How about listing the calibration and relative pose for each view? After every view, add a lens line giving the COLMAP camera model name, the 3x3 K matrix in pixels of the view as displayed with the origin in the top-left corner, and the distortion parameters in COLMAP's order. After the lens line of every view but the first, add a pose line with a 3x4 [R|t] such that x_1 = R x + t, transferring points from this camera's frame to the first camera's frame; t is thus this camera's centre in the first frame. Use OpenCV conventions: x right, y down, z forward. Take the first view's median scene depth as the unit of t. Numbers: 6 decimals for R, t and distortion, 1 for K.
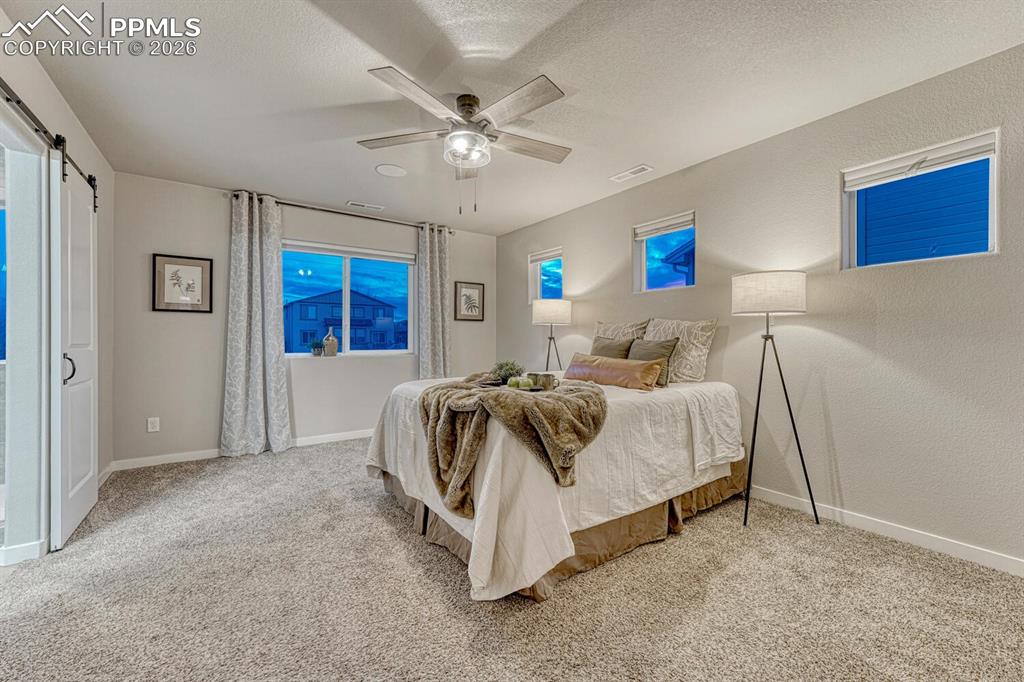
lens RADIAL K [[415.4, 0, 515.1], [0, 415.4, 349.3], [0, 0, 1]] dist [-0.000567, 0.000018]
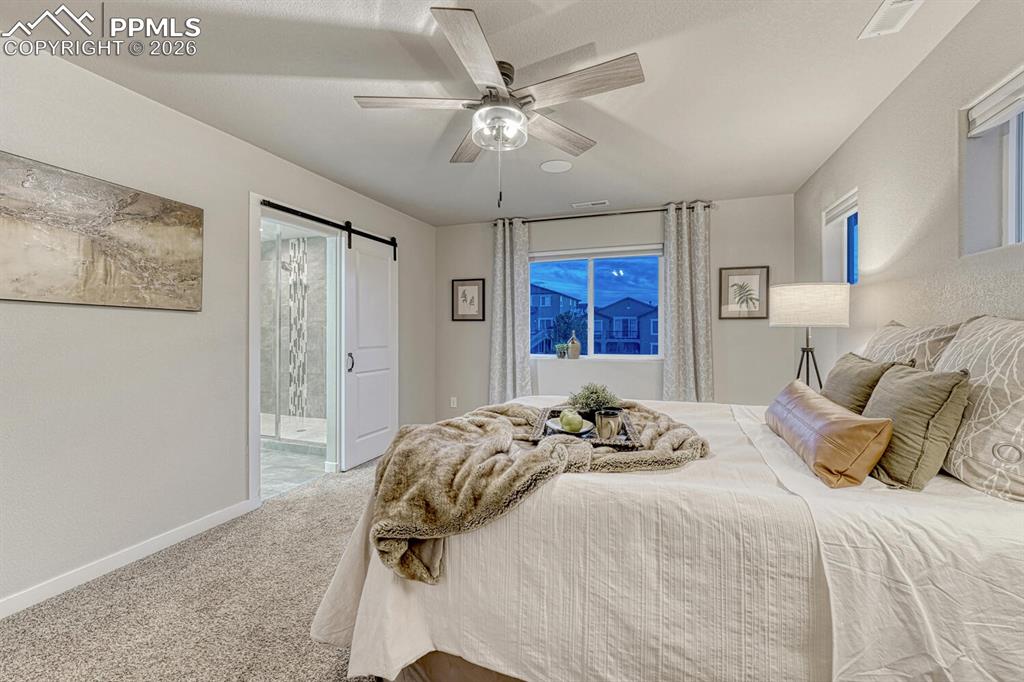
lens RADIAL K [[417.5, 0, 513.6], [0, 417.5, 342.1], [0, 0, 1]] dist [-0.000519, 0.000404]
pose [[0.569464, 0.021800, -0.821727, 0.365137], [-0.021195, 0.999705, 0.011833, -0.038529], [0.821743, 0.010678, 0.569758, 0.338262]]
